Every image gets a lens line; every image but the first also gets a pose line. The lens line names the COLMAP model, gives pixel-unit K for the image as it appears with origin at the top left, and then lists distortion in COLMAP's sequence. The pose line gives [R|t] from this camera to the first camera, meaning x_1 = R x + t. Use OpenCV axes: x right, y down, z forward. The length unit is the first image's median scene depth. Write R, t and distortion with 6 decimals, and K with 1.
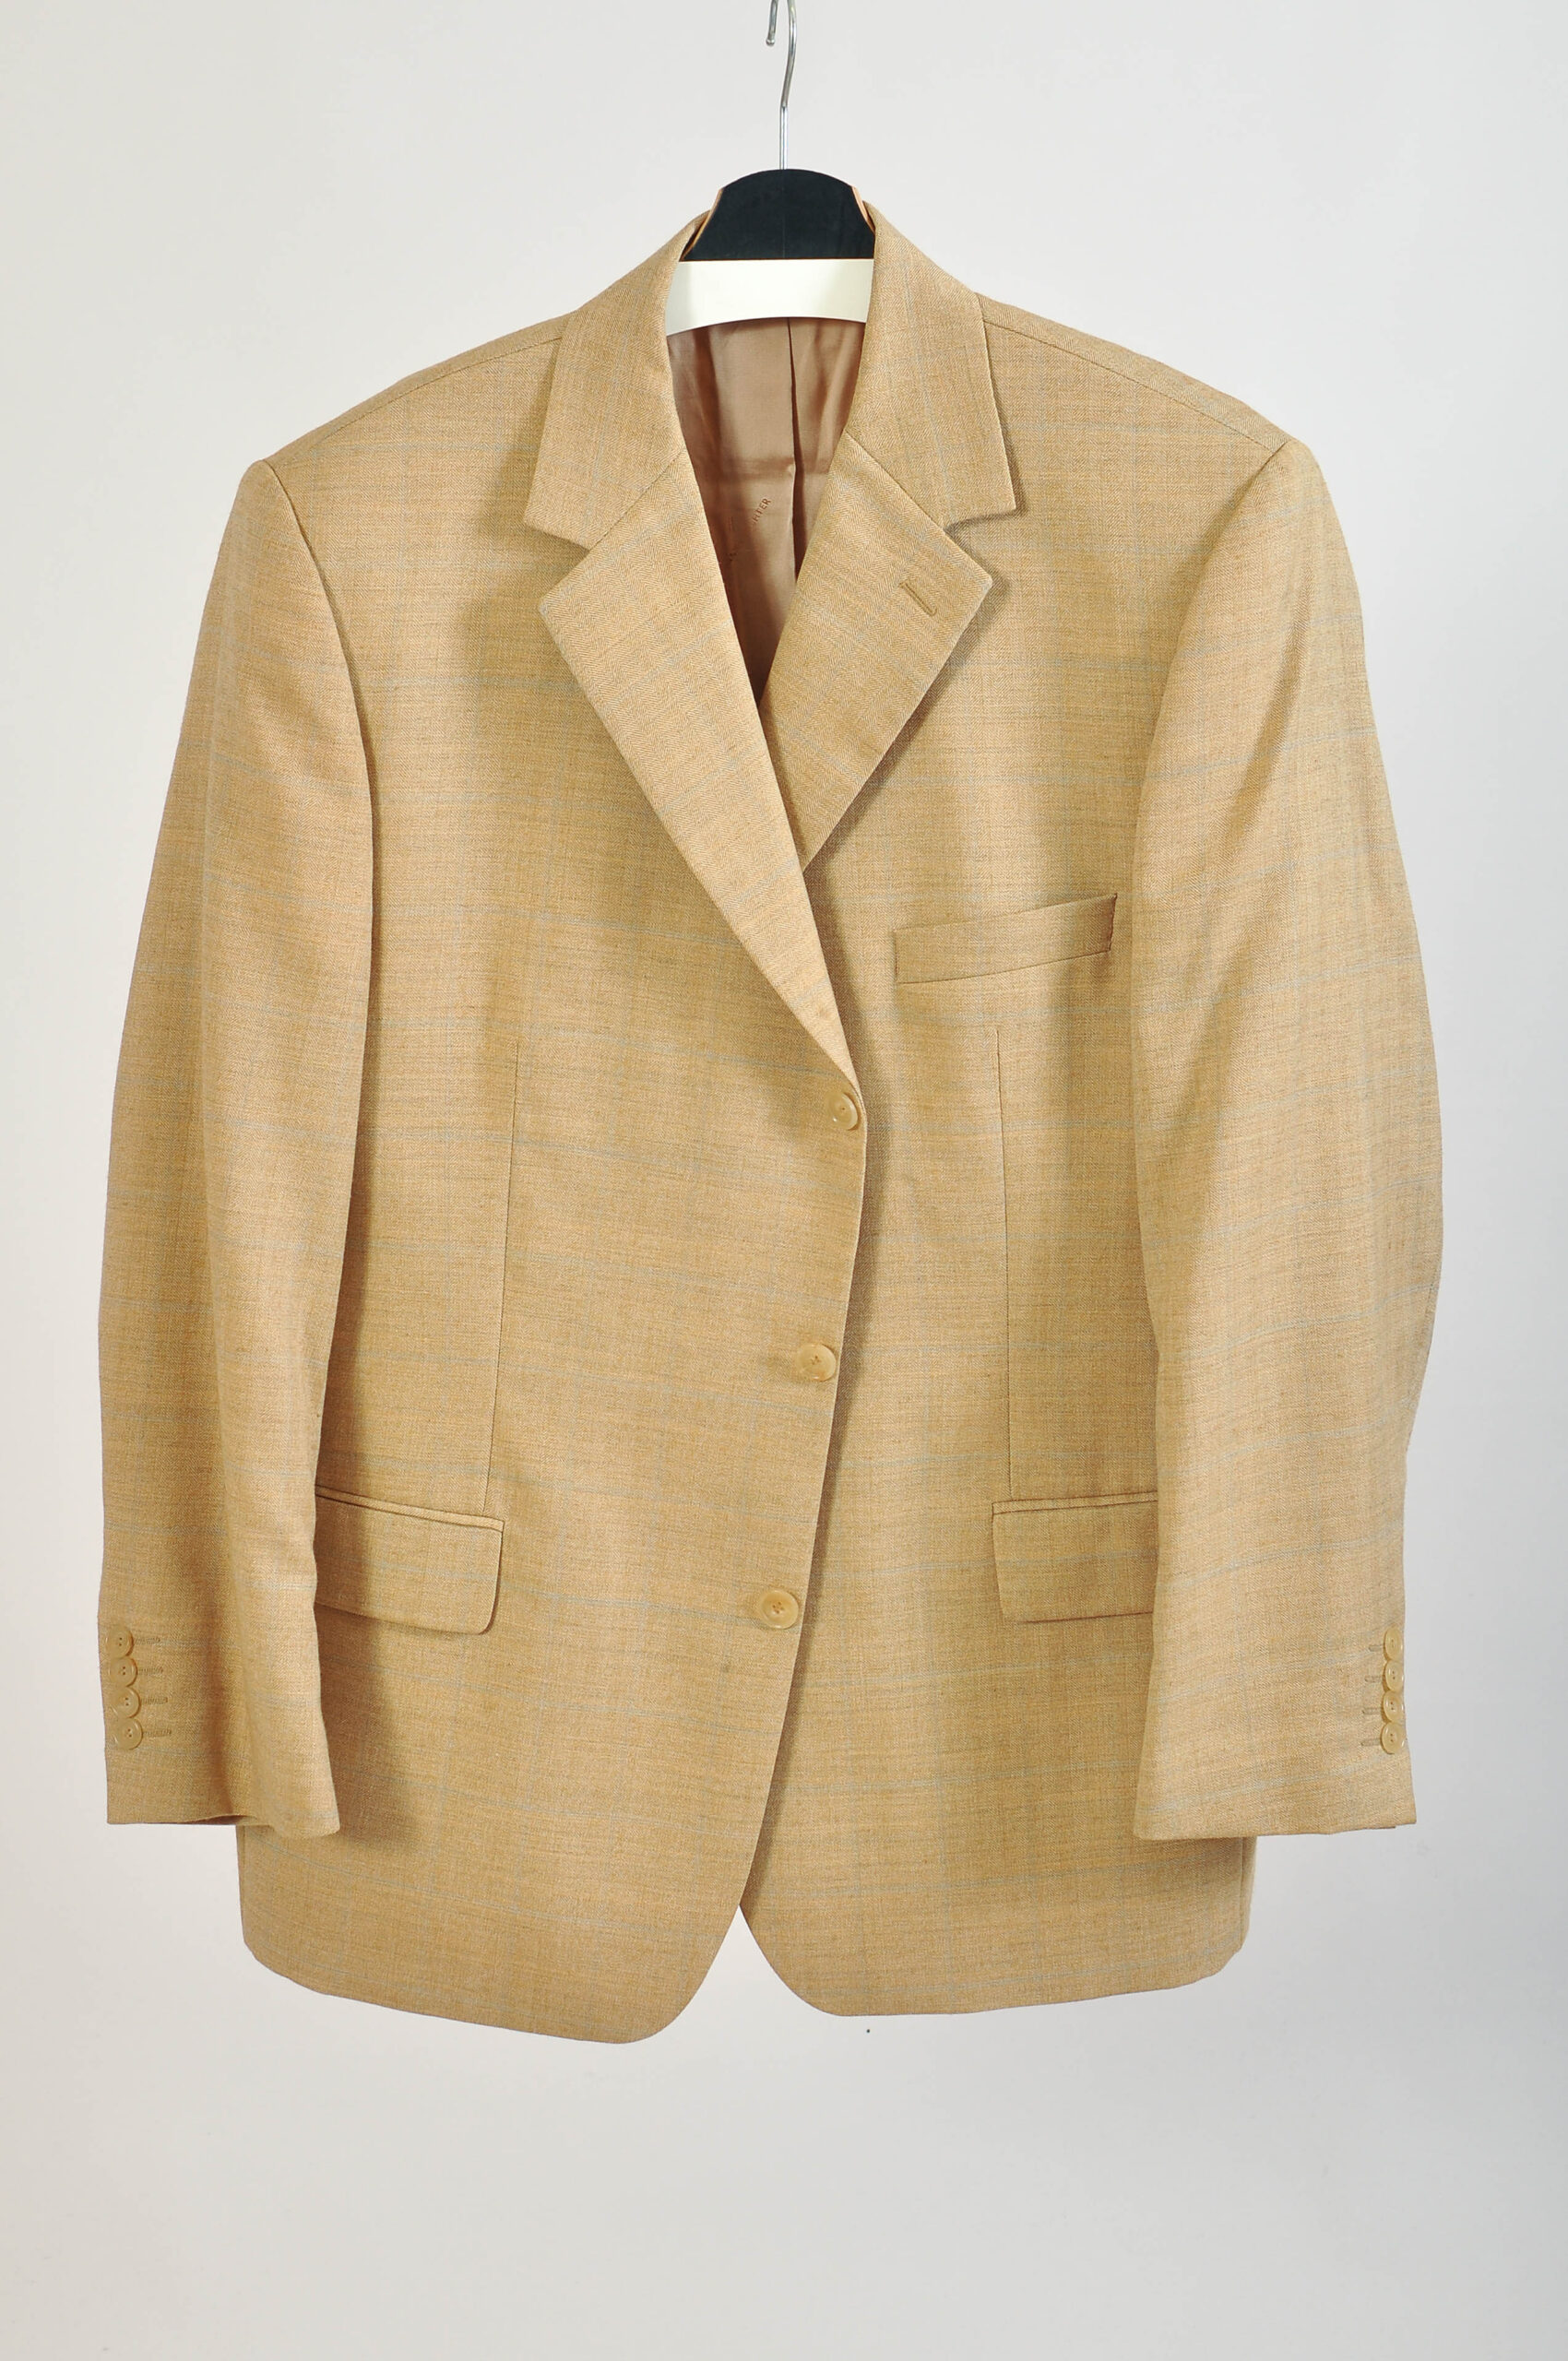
lens RADIAL K [[4141.7, 0, 784.0], [0, 4141.7, 1180.5], [0, 0, 1]] dist [-0.192113, -0.028573]
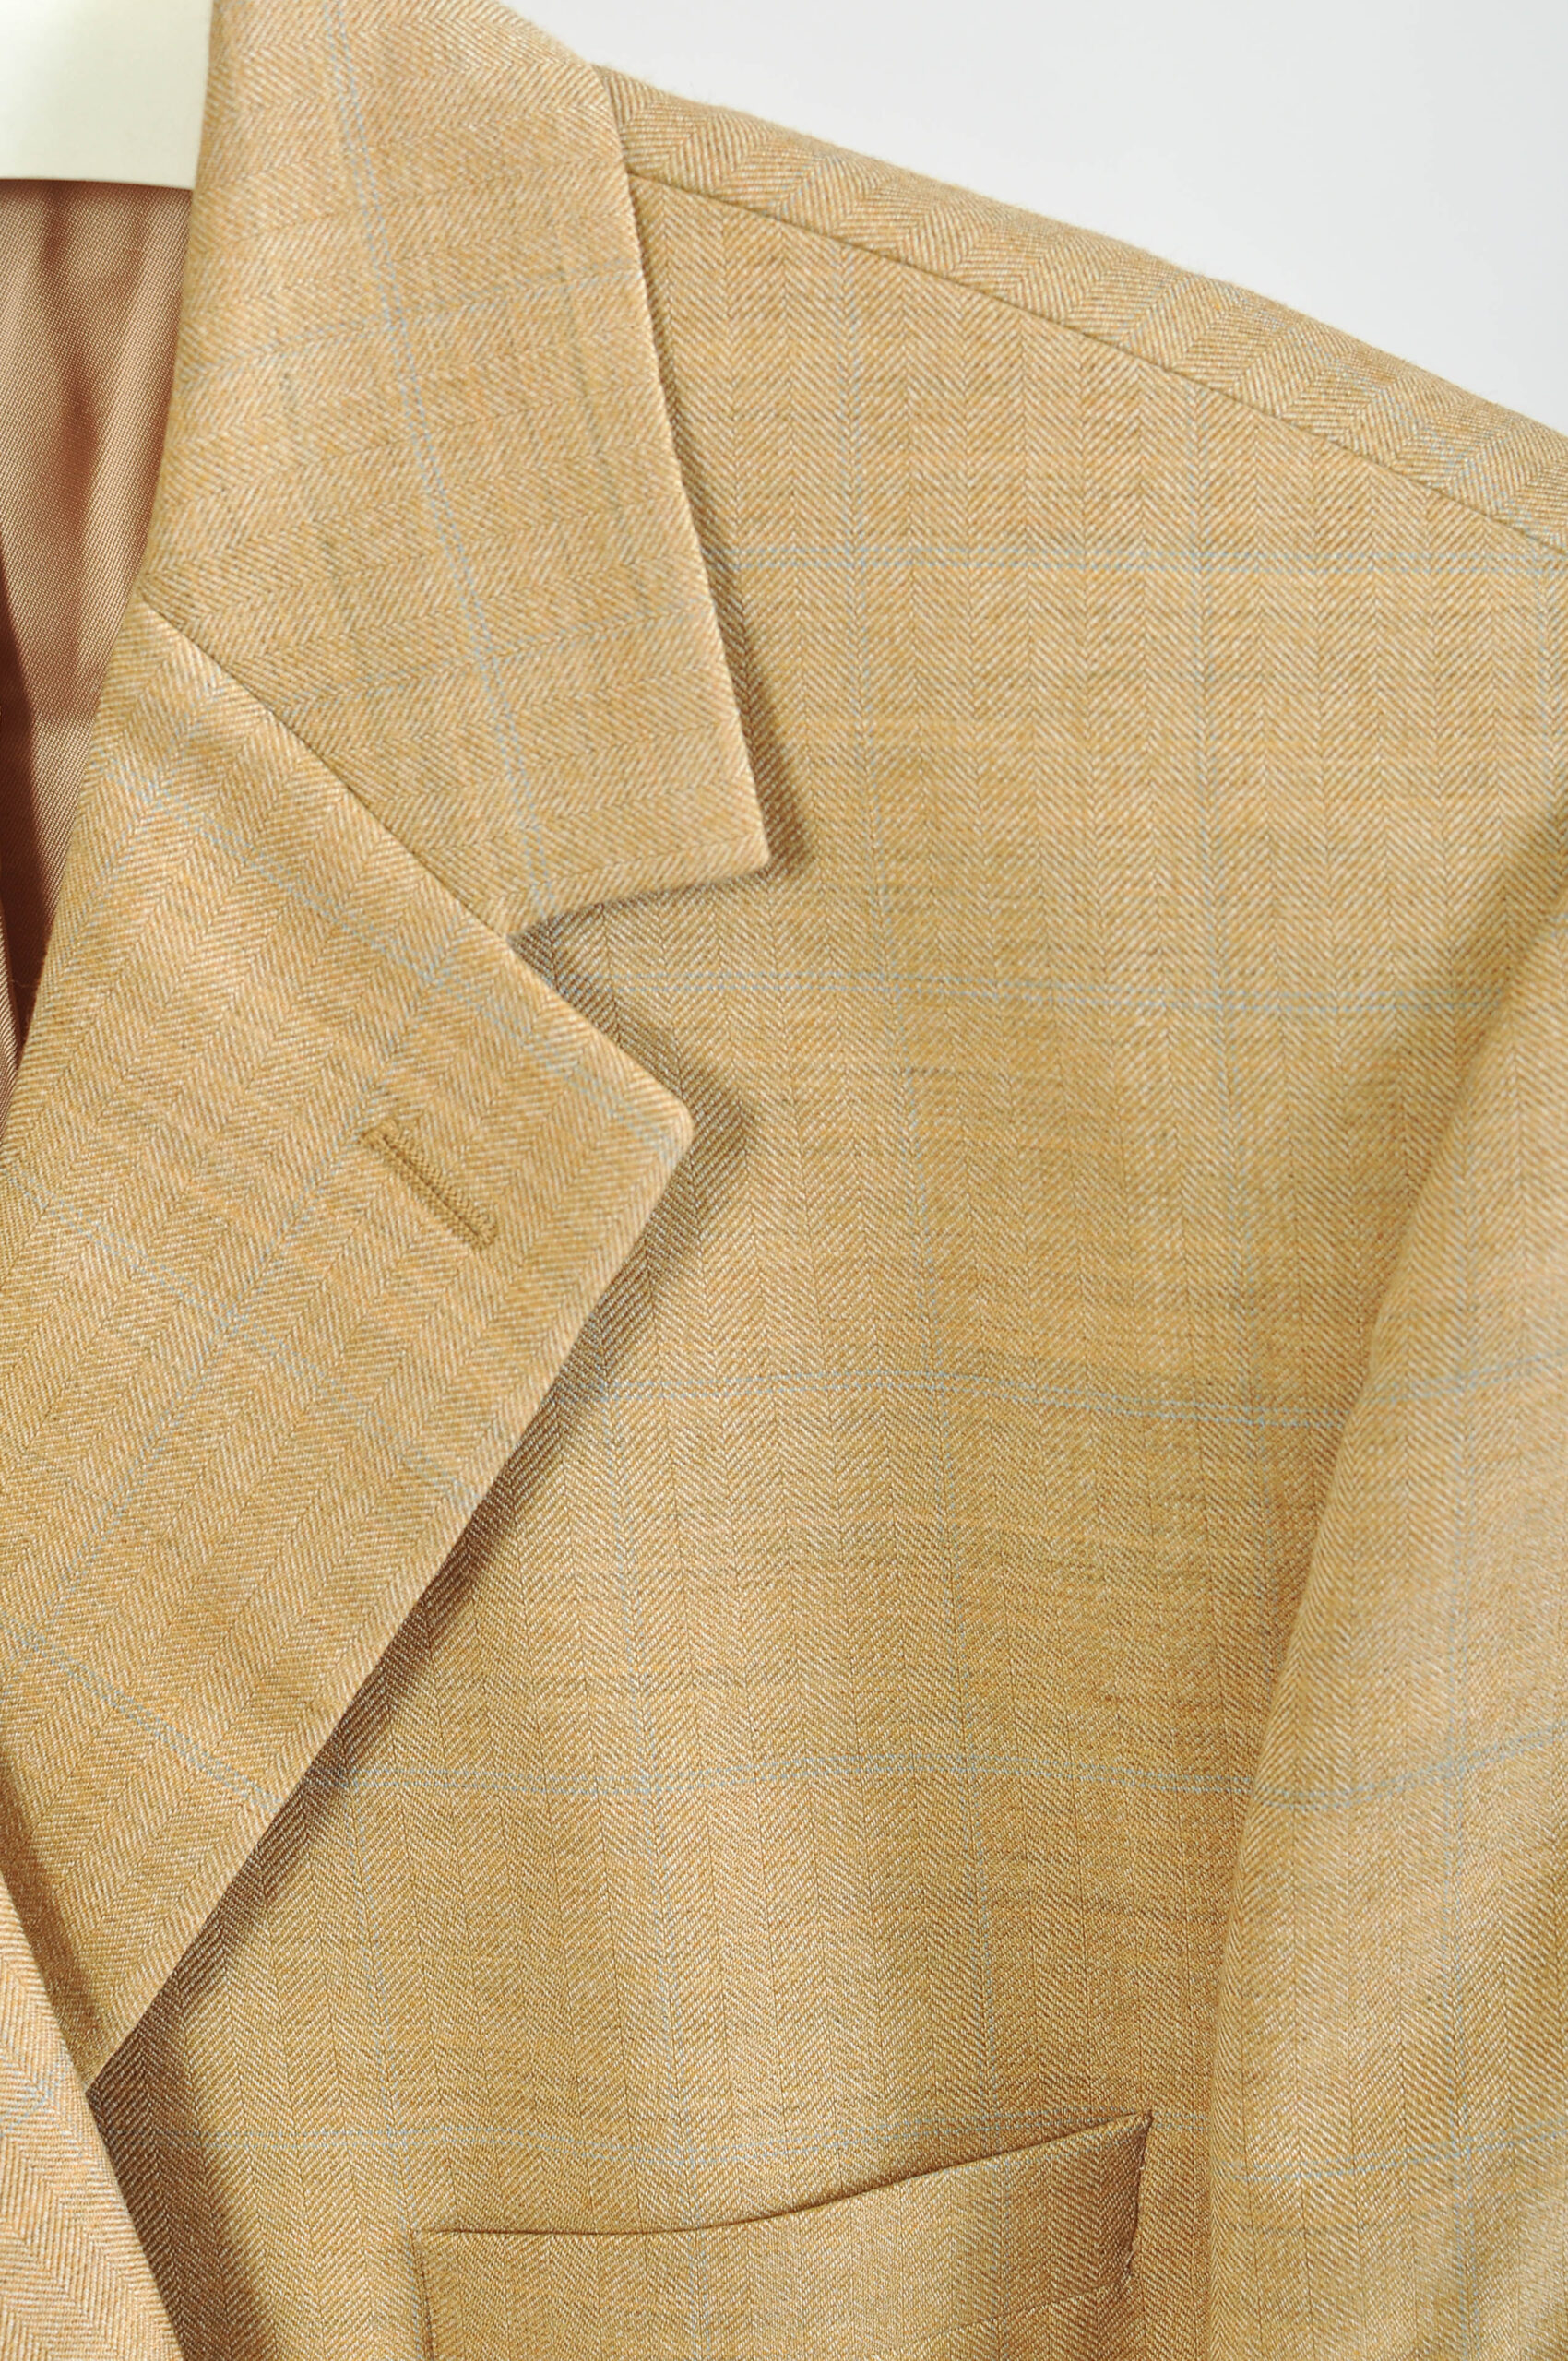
lens RADIAL K [[4141.7, 0, 784.0], [0, 4141.7, 1180.5], [0, 0, 1]] dist [-0.192113, -0.028573]
pose [[0.998051, -0.037806, 0.049653, 0.042678], [0.035303, 0.998107, 0.050363, -0.155101], [-0.051463, -0.048512, 0.997496, 0.721967]]
